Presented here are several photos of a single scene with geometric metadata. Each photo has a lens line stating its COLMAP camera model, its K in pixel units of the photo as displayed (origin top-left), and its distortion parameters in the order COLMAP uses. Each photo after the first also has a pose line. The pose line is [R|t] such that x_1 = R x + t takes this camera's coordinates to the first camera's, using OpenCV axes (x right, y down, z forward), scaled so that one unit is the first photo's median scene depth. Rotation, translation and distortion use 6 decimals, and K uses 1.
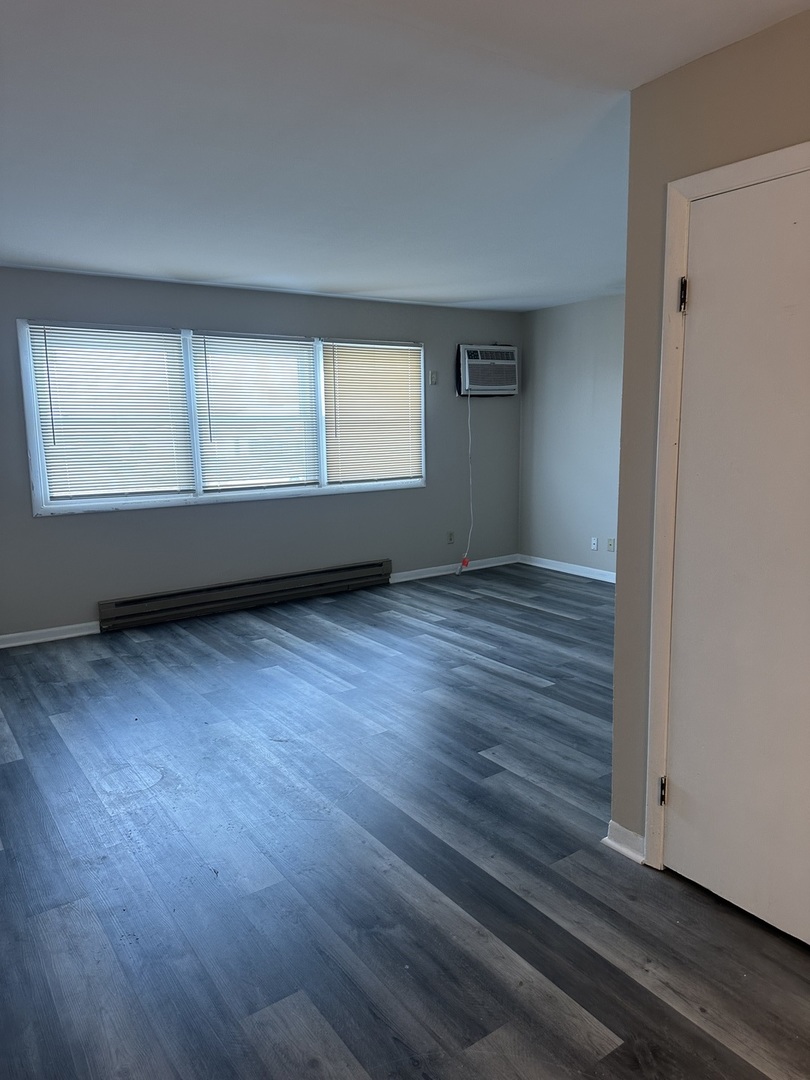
lens RADIAL K [[759.6, 0, 415.9], [0, 759.6, 542.6], [0, 0, 1]] dist [0.007933, -0.006742]
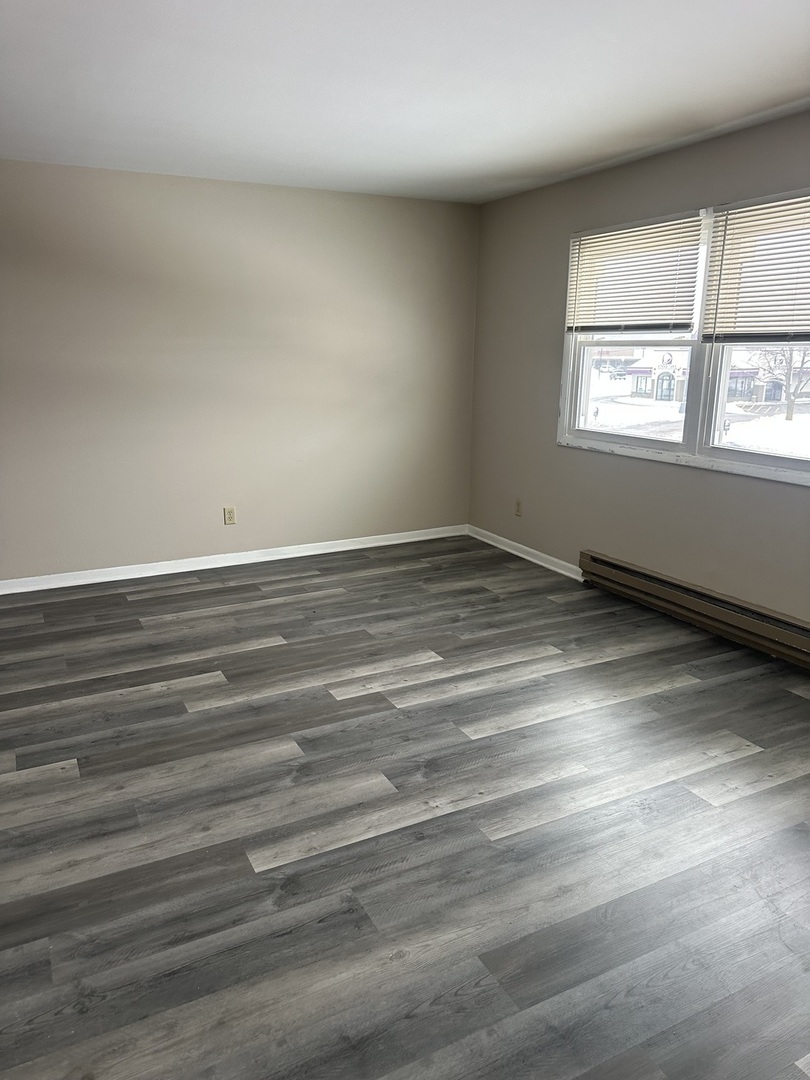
lens RADIAL K [[759.6, 0, 413.8], [0, 759.6, 530.3], [0, 0, 1]] dist [0.007933, -0.006742]
pose [[-0.140871, 0.248738, -0.958272, 0.538912], [-0.163559, 0.948776, 0.270318, -0.174707], [0.976424, 0.194814, -0.092972, 0.973657]]
